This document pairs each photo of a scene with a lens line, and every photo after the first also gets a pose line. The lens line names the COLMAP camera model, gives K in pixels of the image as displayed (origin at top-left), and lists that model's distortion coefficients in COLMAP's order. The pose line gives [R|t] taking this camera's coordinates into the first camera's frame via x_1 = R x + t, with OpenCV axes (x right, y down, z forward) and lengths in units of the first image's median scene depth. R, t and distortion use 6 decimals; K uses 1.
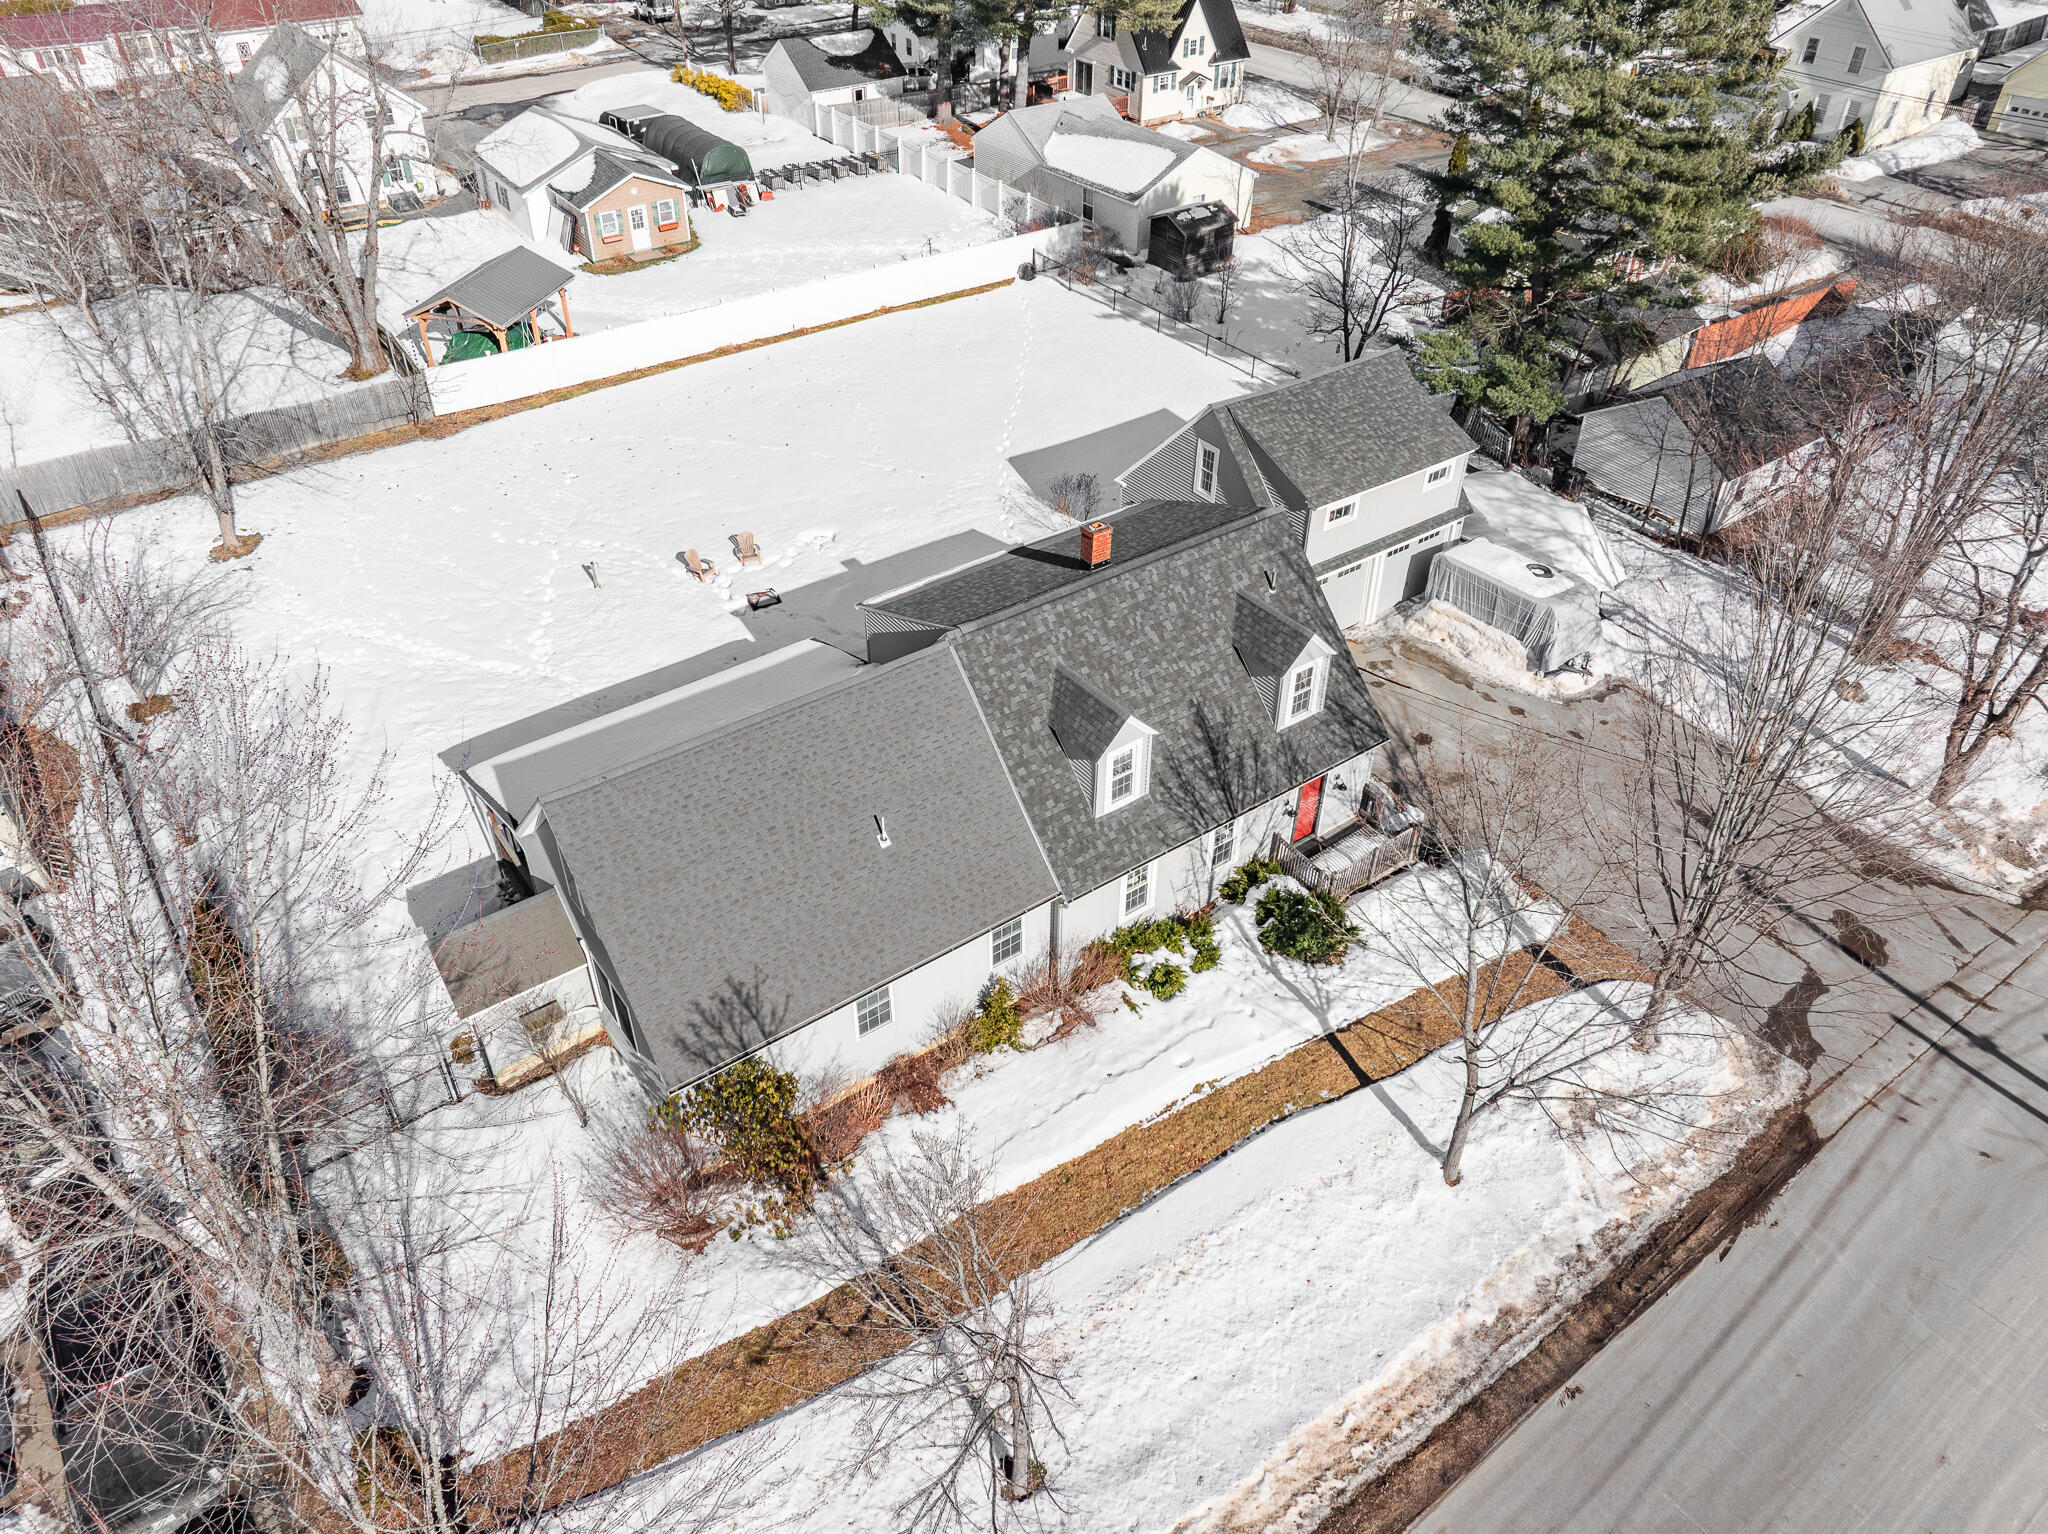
lens RADIAL K [[1463.0, 0, 1037.0], [0, 1463.0, 754.1], [0, 0, 1]] dist [-0.035442, 0.005412]
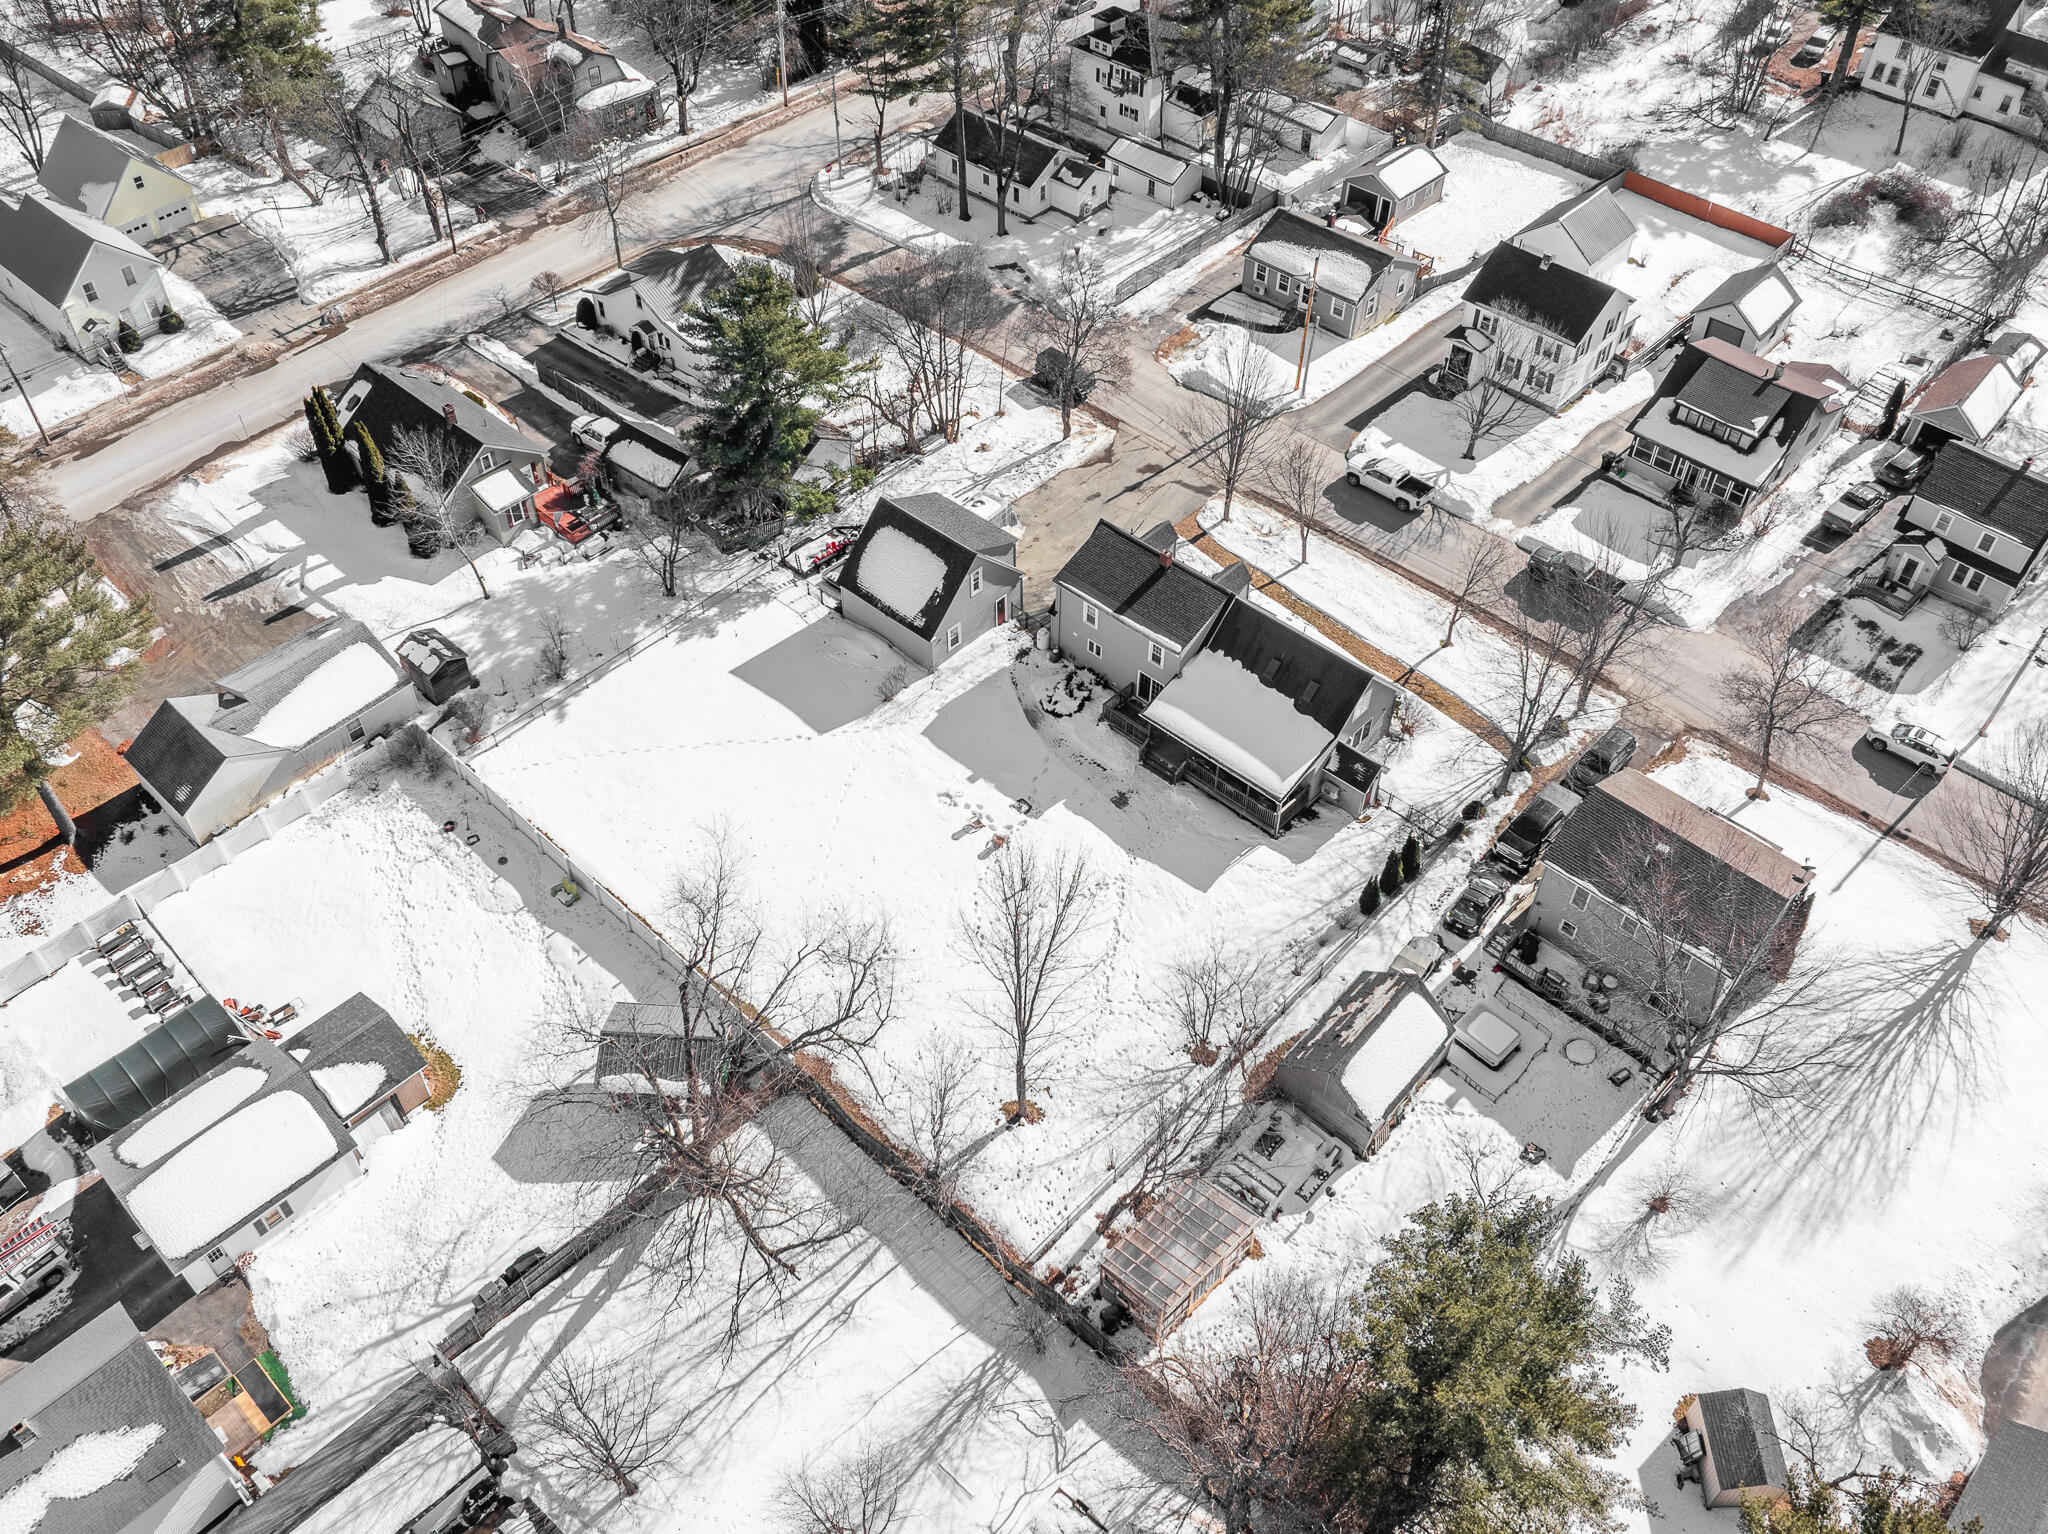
lens RADIAL K [[1688.5, 0, 979.6], [0, 1688.5, 767.2], [0, 0, 1]] dist [-0.035830, 0.000911]
pose [[-0.176103, -0.724090, 0.666844, -1.589114], [0.606234, 0.453941, 0.653007, -1.573176], [-0.775544, 0.519260, 0.359028, 0.323150]]
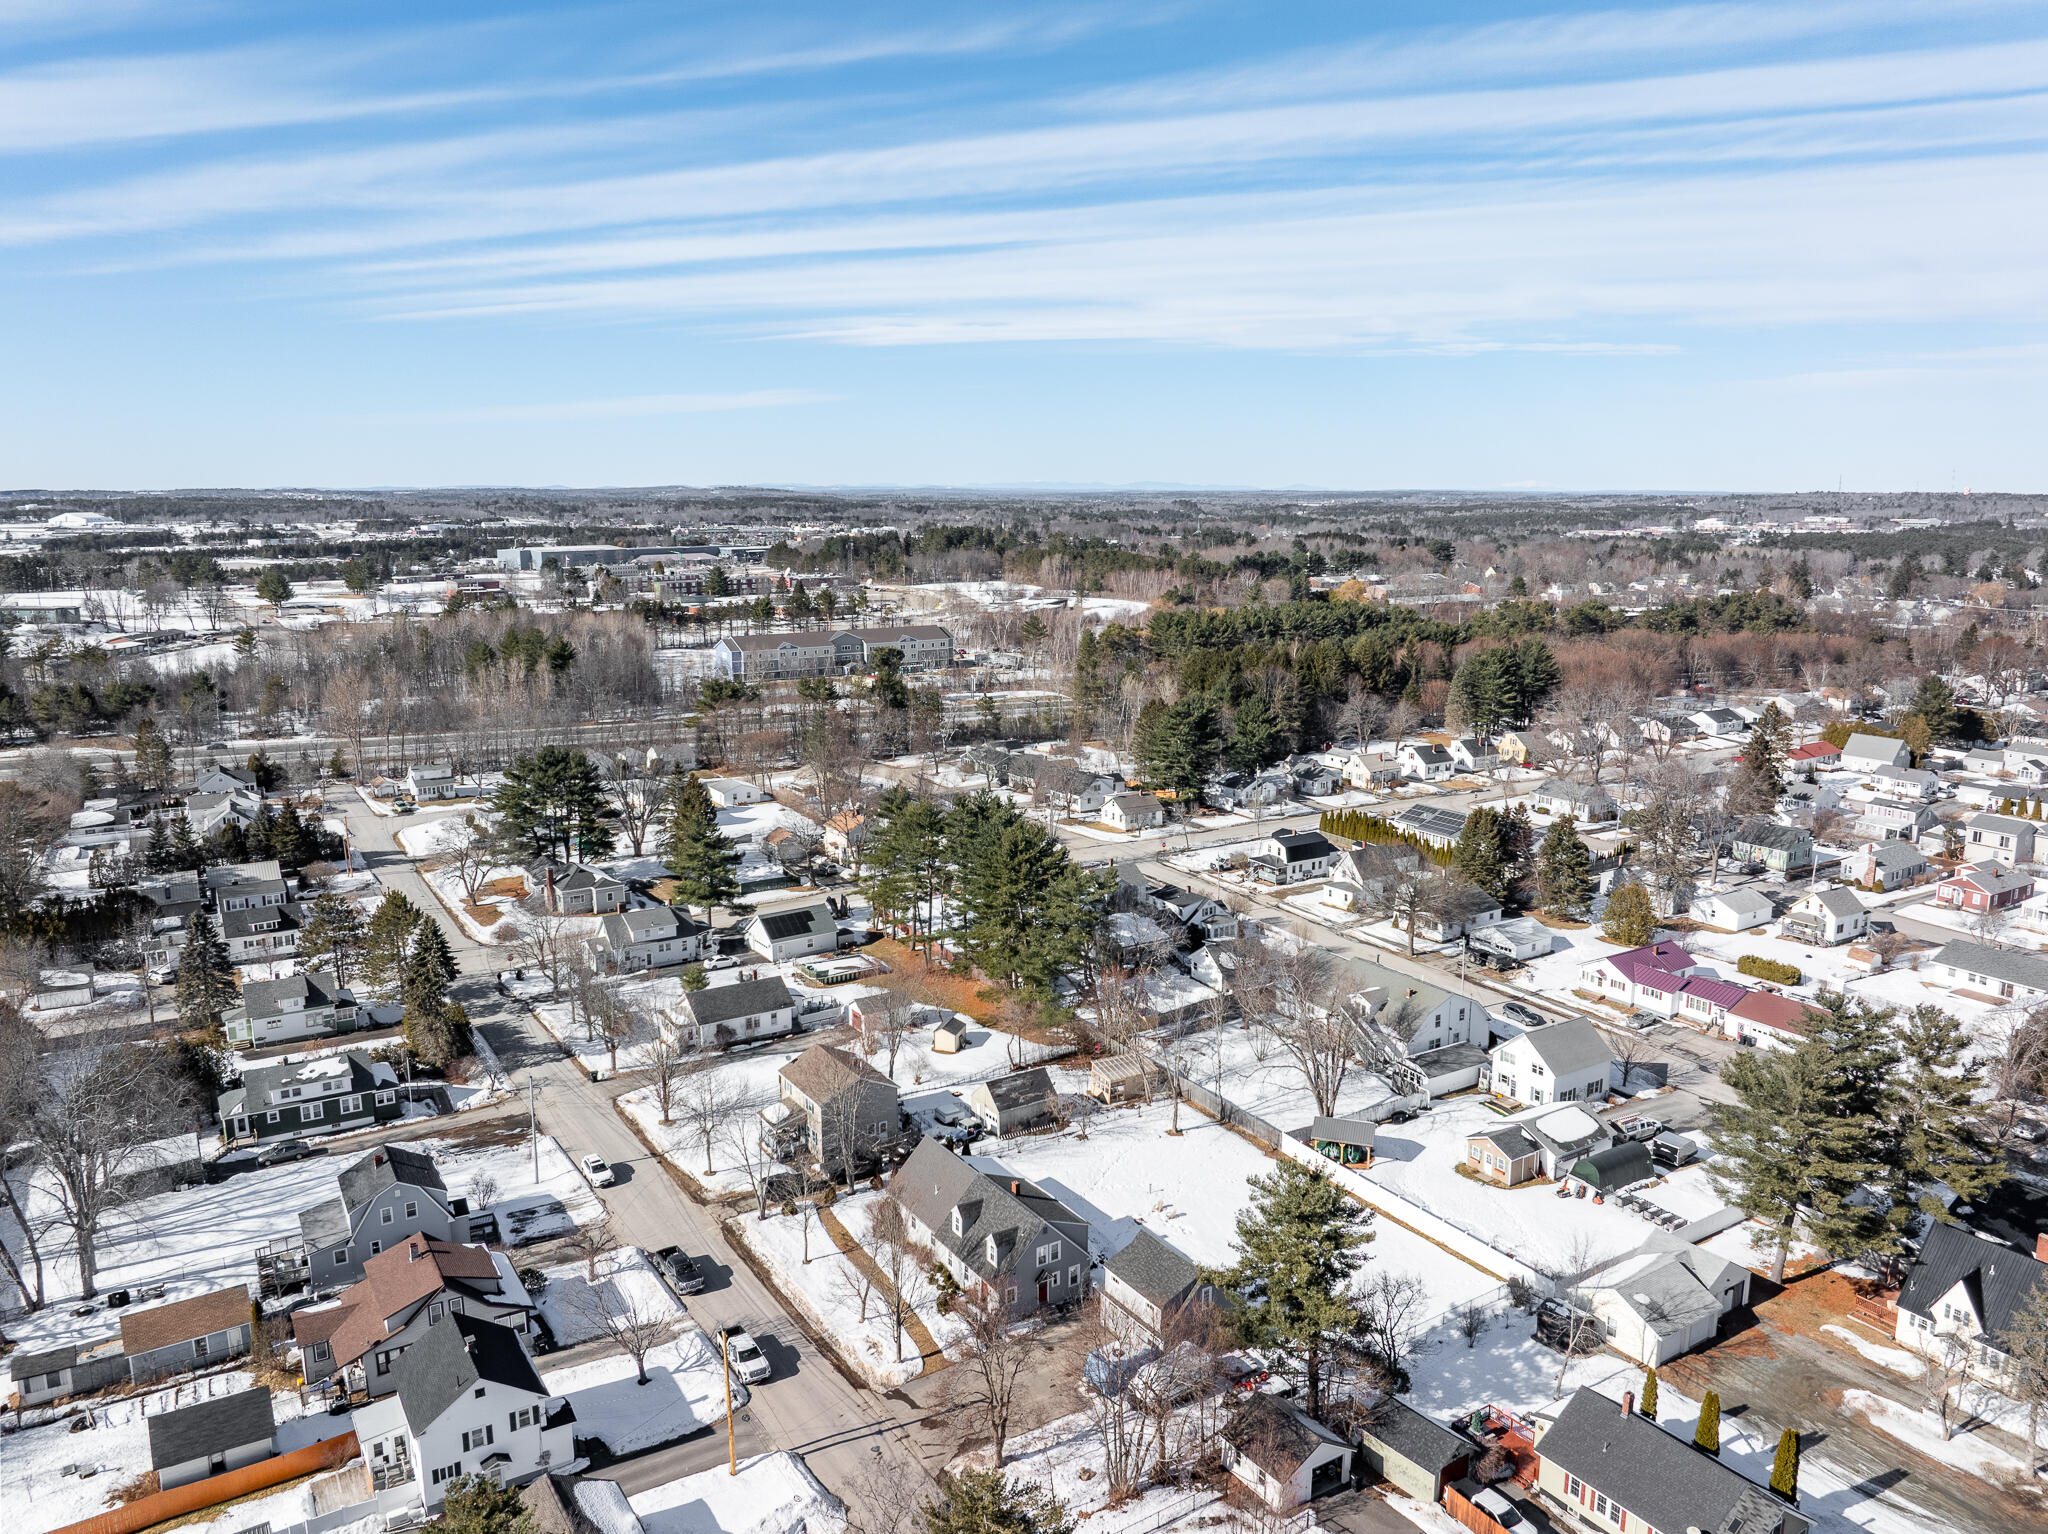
lens RADIAL K [[1463.0, 0, 1024.6], [0, 1463.0, 780.8], [0, 0, 1]] dist [-0.035442, 0.005412]
pose [[-0.067536, 0.189733, -0.979510, 2.560238], [-0.612174, 0.767347, 0.190845, -1.229202], [0.787834, 0.612519, 0.064326, 0.152769]]
